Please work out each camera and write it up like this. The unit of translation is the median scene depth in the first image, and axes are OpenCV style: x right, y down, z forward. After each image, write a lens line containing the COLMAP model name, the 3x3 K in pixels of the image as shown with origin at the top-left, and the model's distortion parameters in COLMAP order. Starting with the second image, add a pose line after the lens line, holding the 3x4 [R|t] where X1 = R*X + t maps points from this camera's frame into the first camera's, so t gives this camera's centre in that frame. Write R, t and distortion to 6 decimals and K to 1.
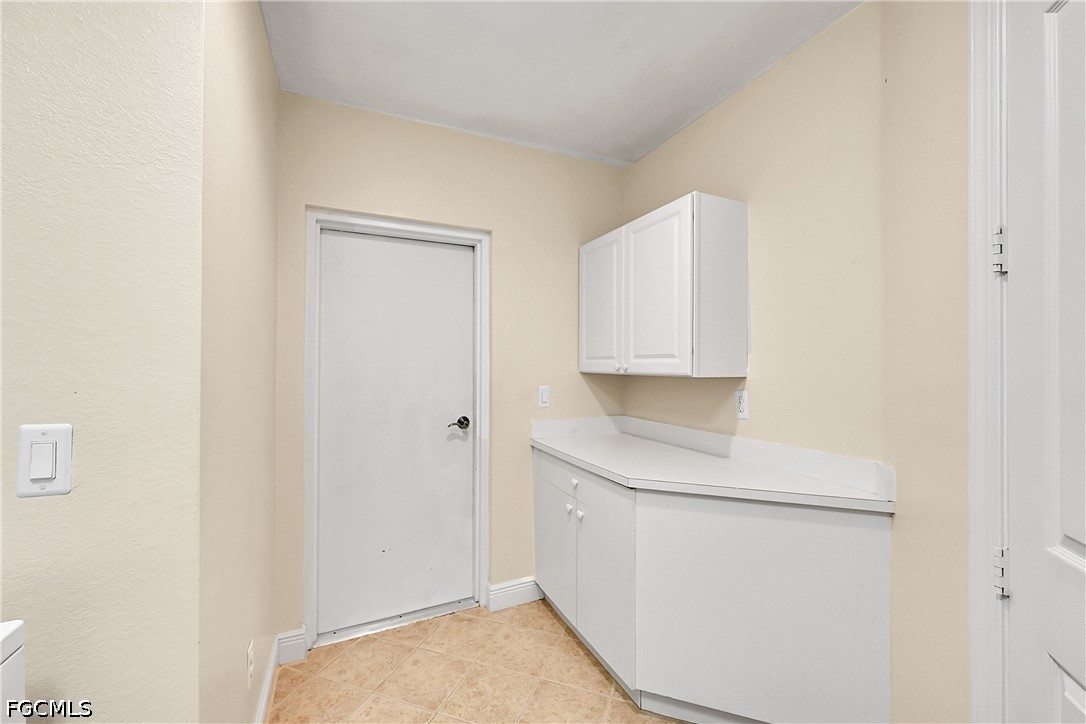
lens RADIAL K [[435.2, 0, 543.8], [0, 435.2, 360.5], [0, 0, 1]] dist [0.000987, -0.000112]
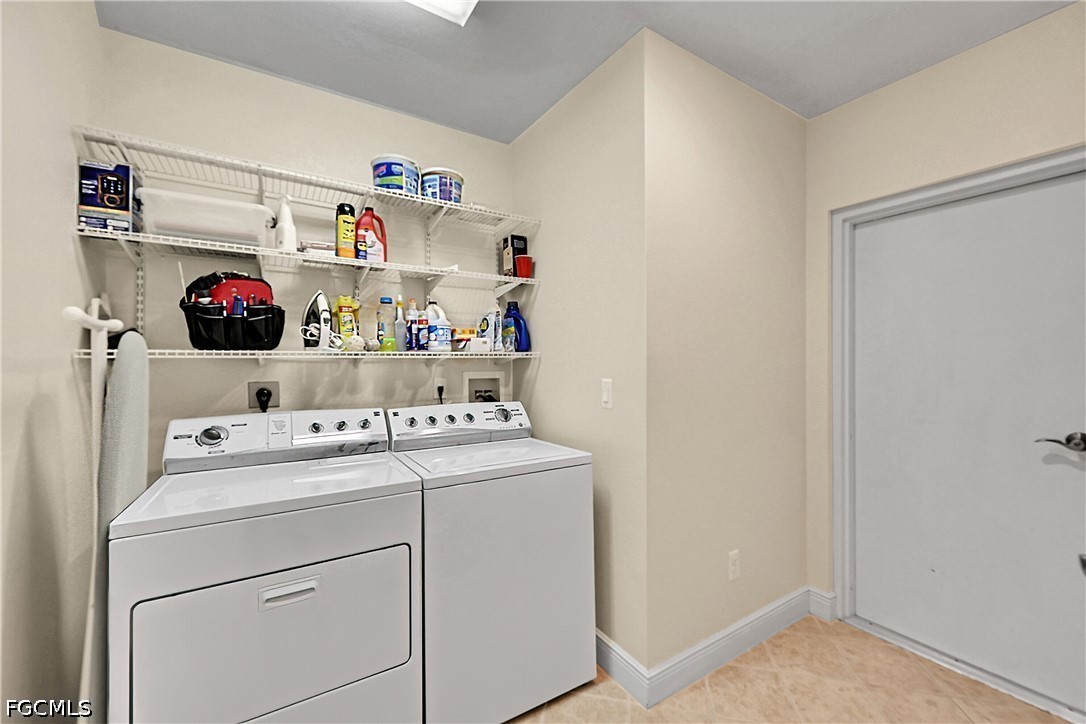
lens RADIAL K [[435.2, 0, 544.9], [0, 435.2, 362.3], [0, 0, 1]] dist [0.000987, -0.000112]
pose [[0.121718, -0.002307, -0.992562, 0.452296], [0.007096, 0.999974, -0.001454, 0.021453], [0.992539, -0.006866, 0.121731, 0.147366]]
